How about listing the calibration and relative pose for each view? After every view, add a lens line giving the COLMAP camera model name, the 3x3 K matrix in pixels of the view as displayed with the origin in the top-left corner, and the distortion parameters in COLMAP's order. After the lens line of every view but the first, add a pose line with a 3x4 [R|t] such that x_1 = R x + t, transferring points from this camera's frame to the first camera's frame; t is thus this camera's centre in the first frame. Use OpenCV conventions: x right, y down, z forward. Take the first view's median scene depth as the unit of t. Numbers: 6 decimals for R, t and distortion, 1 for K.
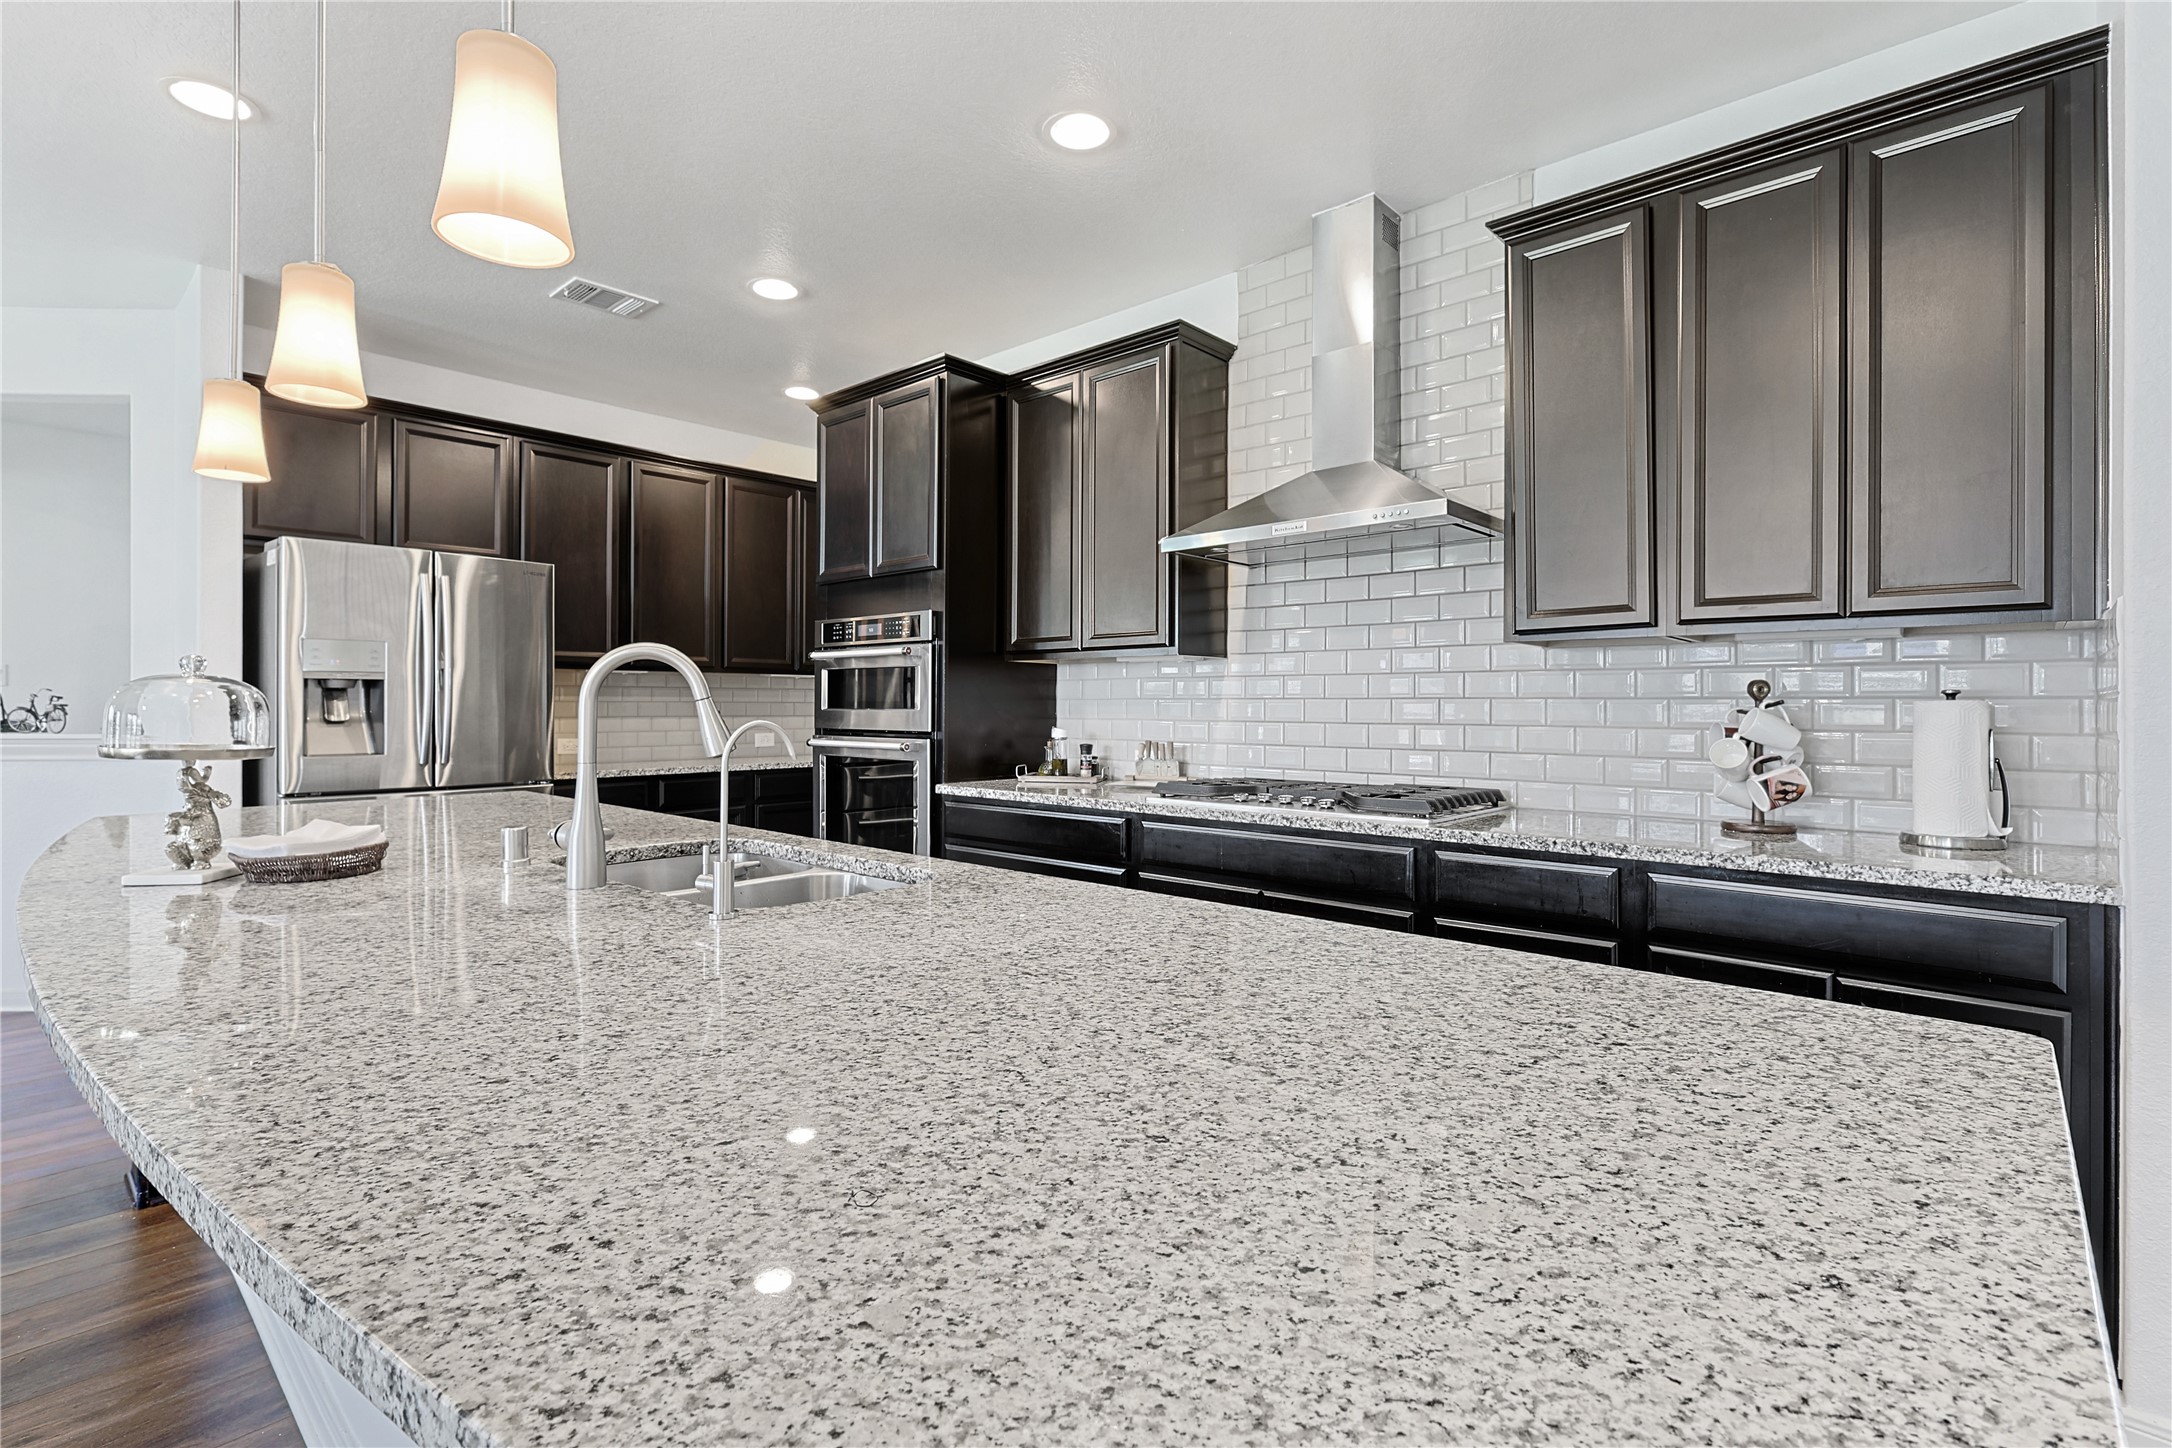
lens RADIAL K [[1005.0, 0, 1085.2], [0, 1005.0, 707.0], [0, 0, 1]] dist [-0.000311, -0.000033]
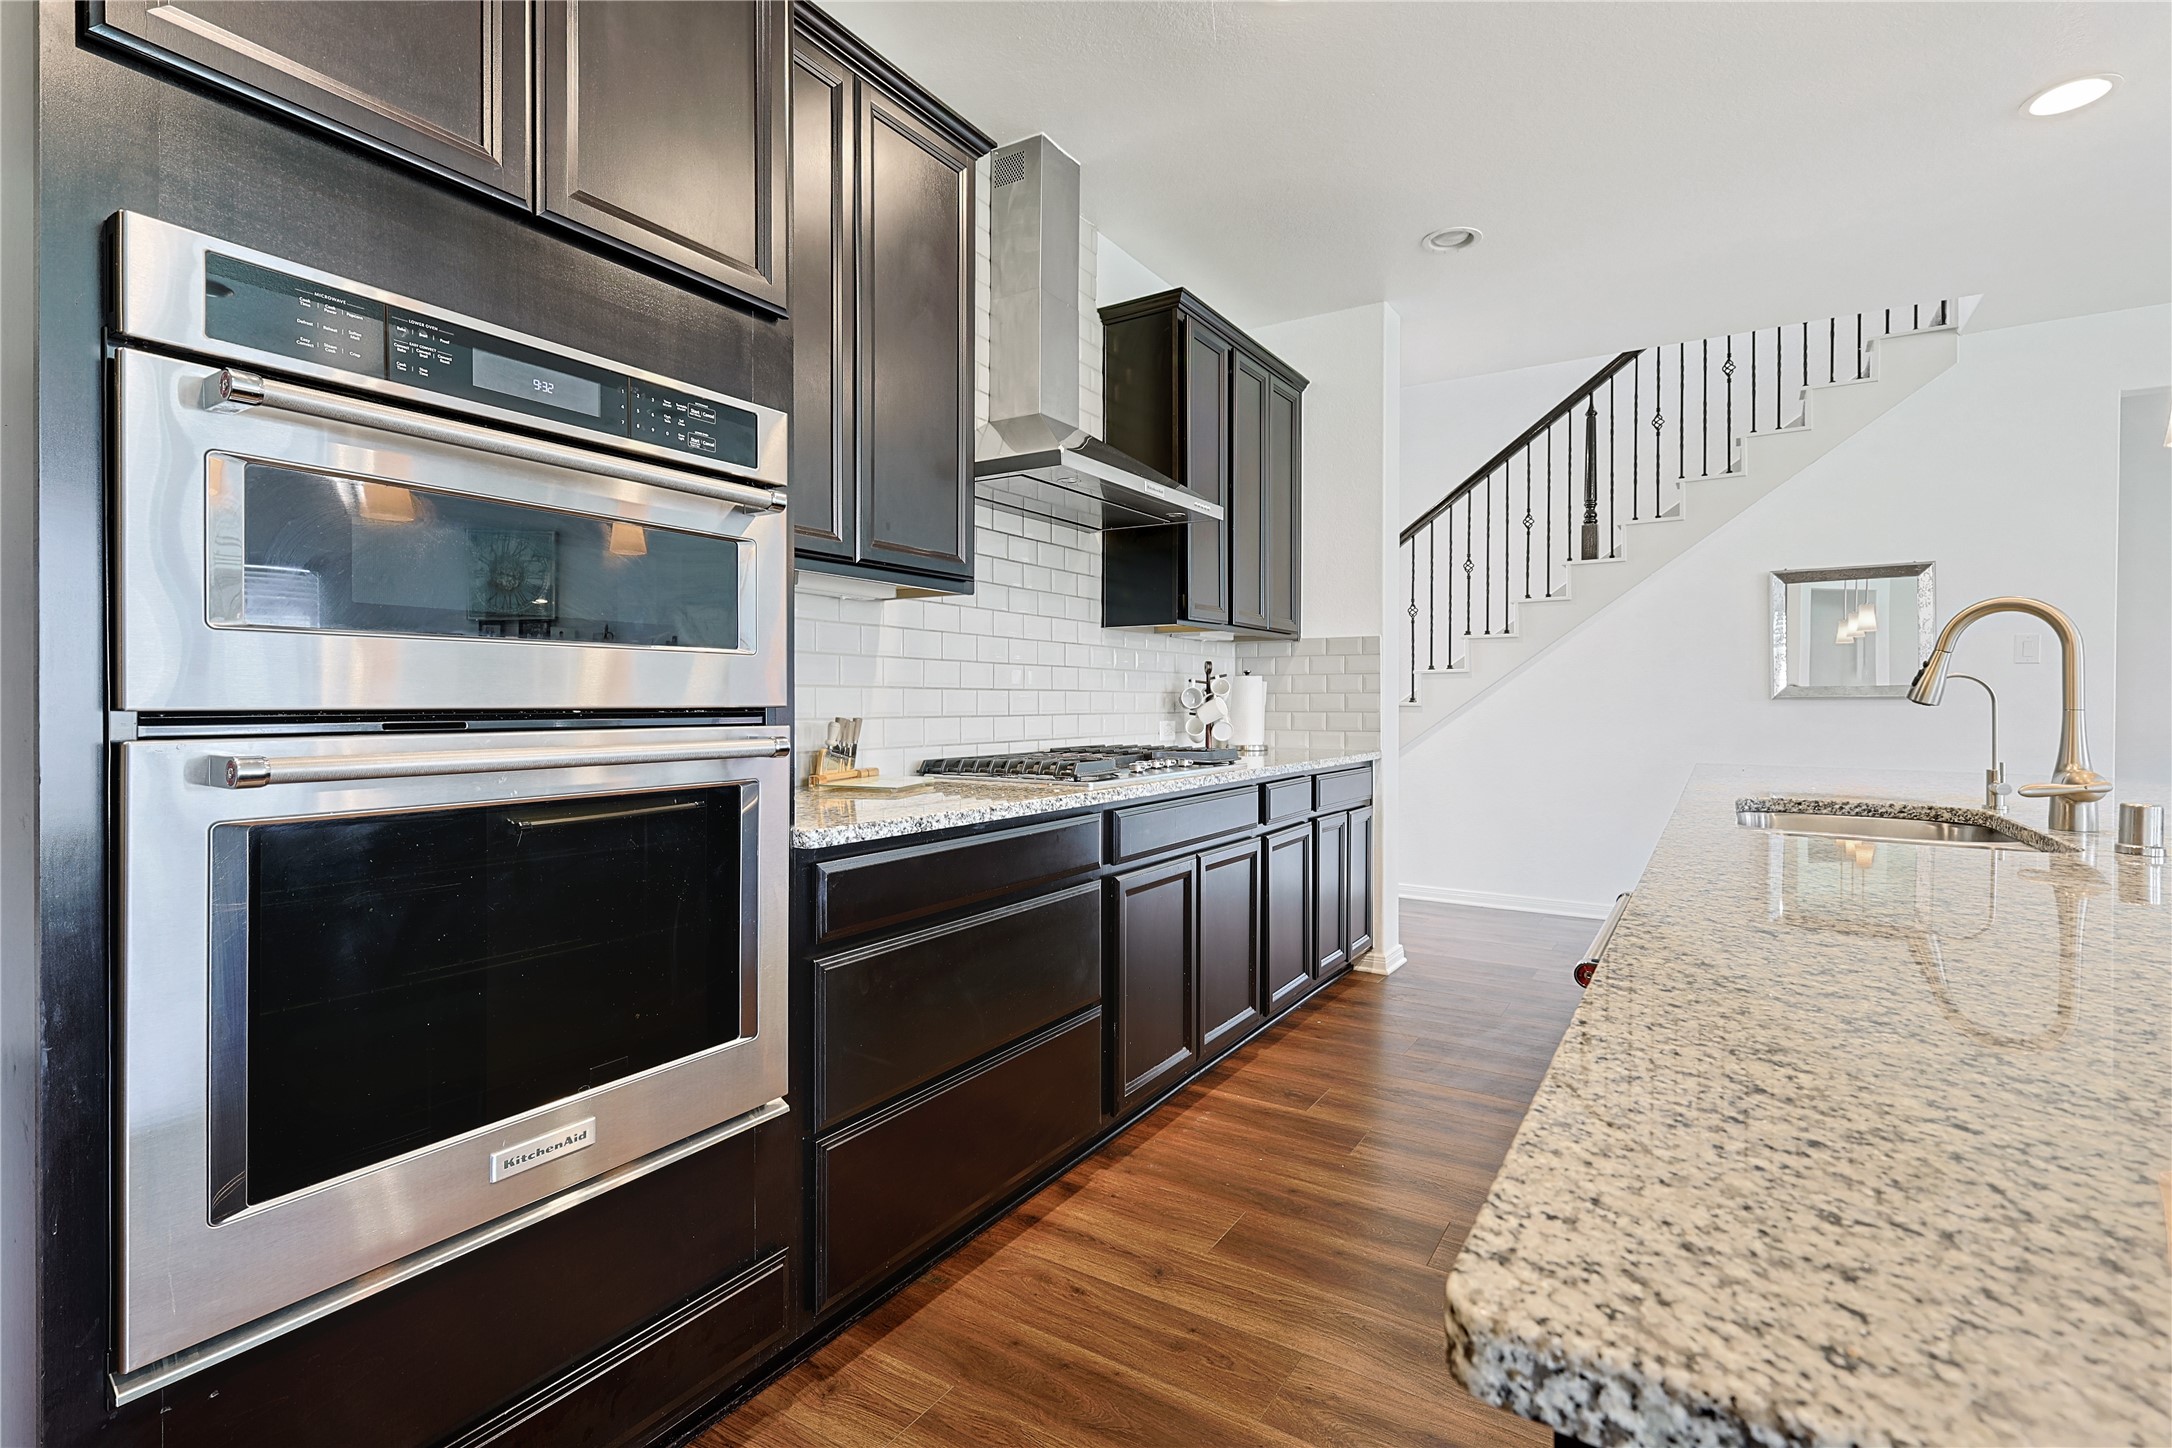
lens RADIAL K [[1005.0, 0, 1085.2], [0, 1005.0, 707.0], [0, 0, 1]] dist [-0.000311, -0.000033]
pose [[-0.159380, -0.007982, 0.987185, -0.572468], [-0.003123, 0.999966, 0.007581, 0.021283], [-0.987212, -0.001875, -0.159400, 0.930173]]
